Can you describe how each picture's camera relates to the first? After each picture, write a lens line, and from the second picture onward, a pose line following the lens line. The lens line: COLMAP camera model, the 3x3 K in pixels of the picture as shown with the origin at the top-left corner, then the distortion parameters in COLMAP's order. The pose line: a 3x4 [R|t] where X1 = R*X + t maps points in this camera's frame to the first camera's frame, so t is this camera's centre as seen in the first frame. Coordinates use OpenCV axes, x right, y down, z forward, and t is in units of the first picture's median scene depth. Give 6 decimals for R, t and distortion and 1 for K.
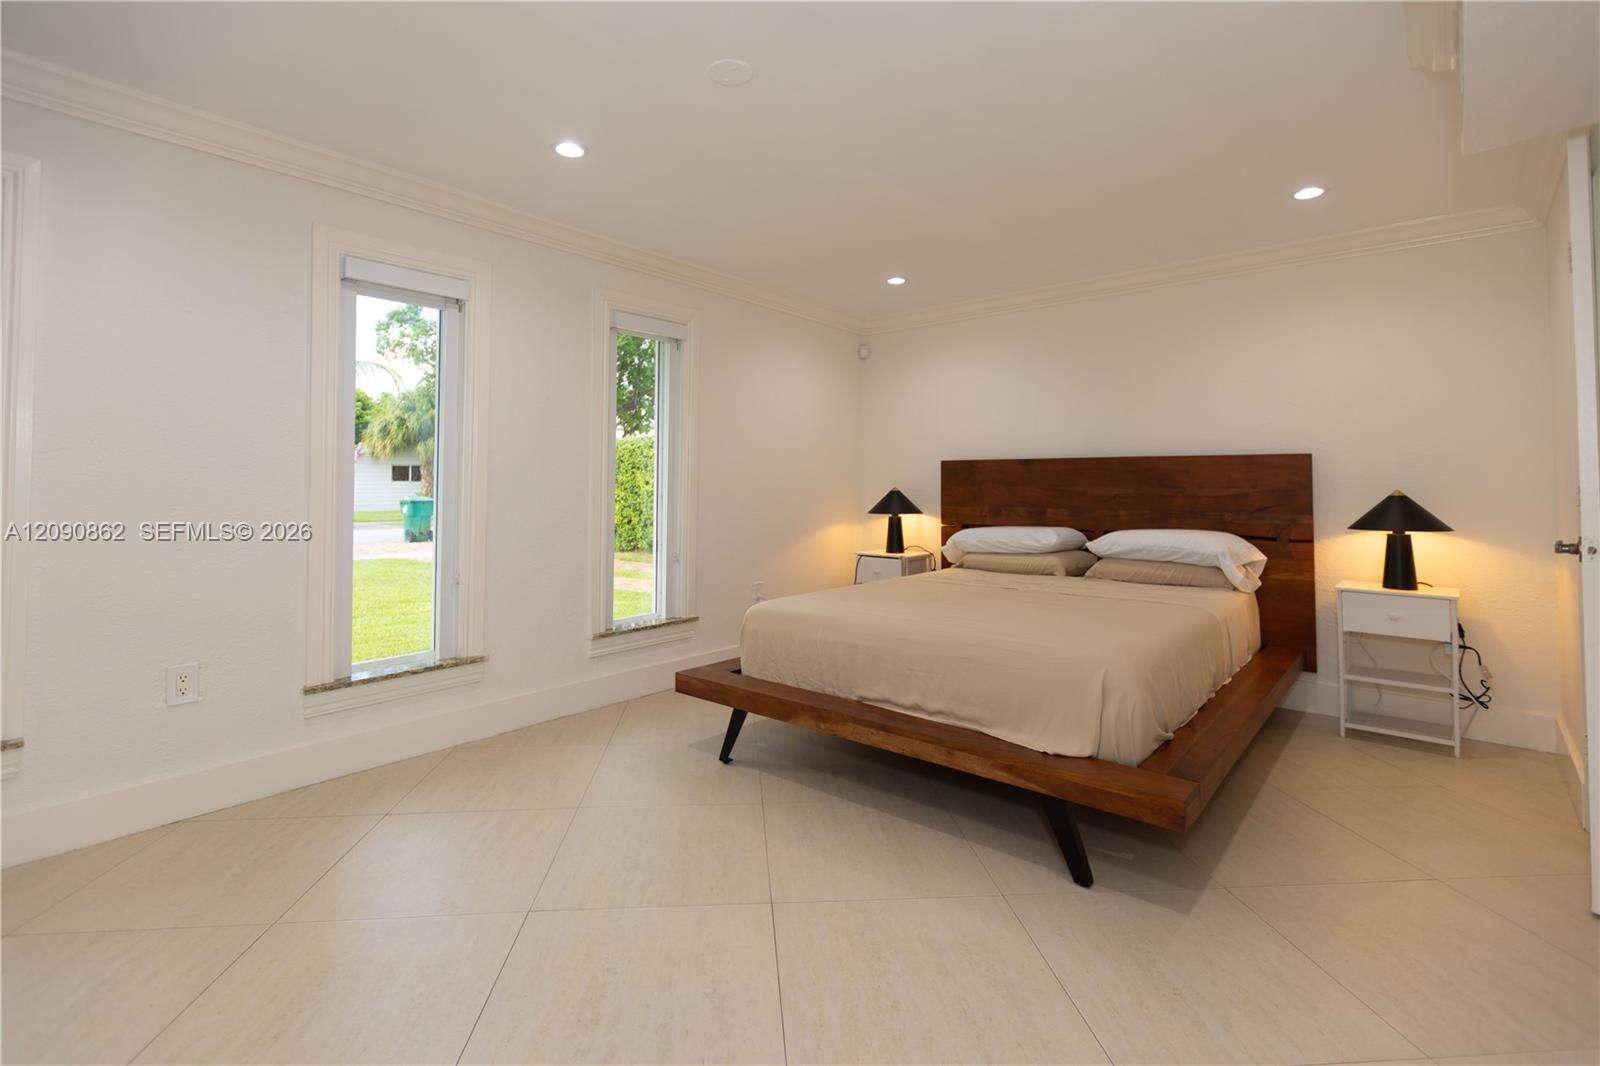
lens RADIAL K [[785.3, 0, 798.5], [0, 785.3, 486.6], [0, 0, 1]] dist [0.021713, 0.000178]
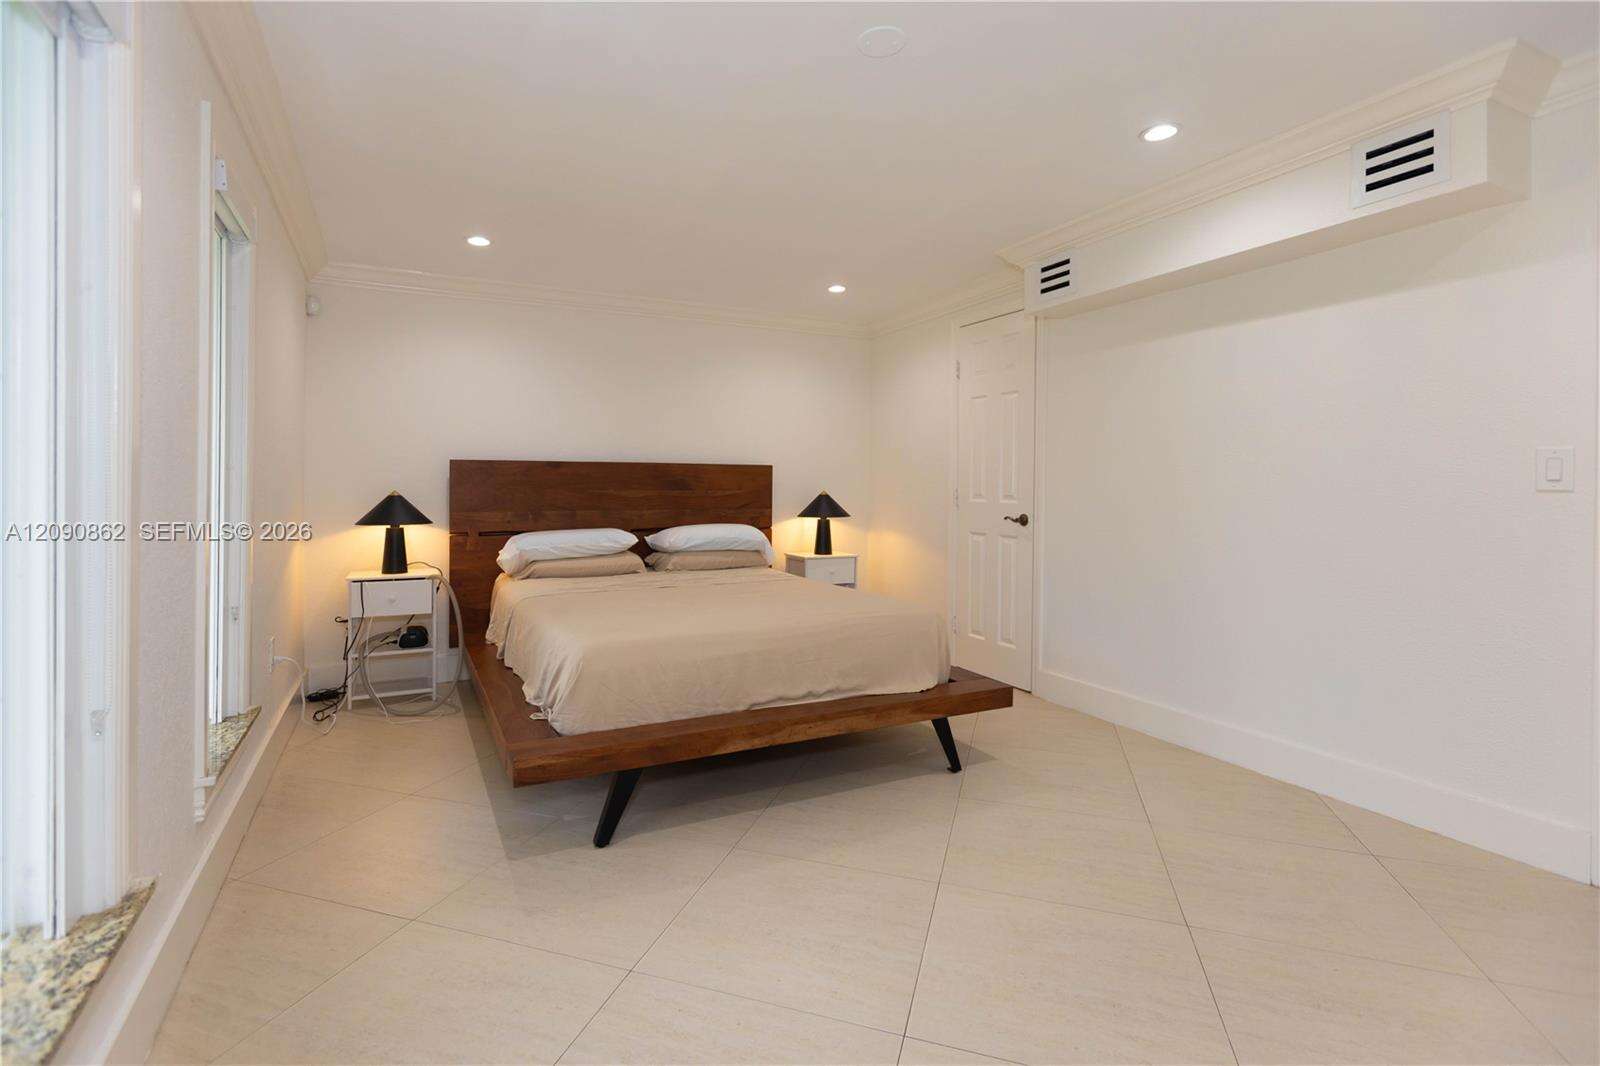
lens RADIAL K [[734.3, 0, 800.0], [0, 734.3, 533.0], [0, 0, 1]] dist [0.001541, -0.000075]
pose [[0.384892, -0.057725, 0.921155, -0.547806], [0.000873, 0.998065, 0.062180, -0.003352], [-0.922961, -0.023128, 0.384198, 0.445642]]
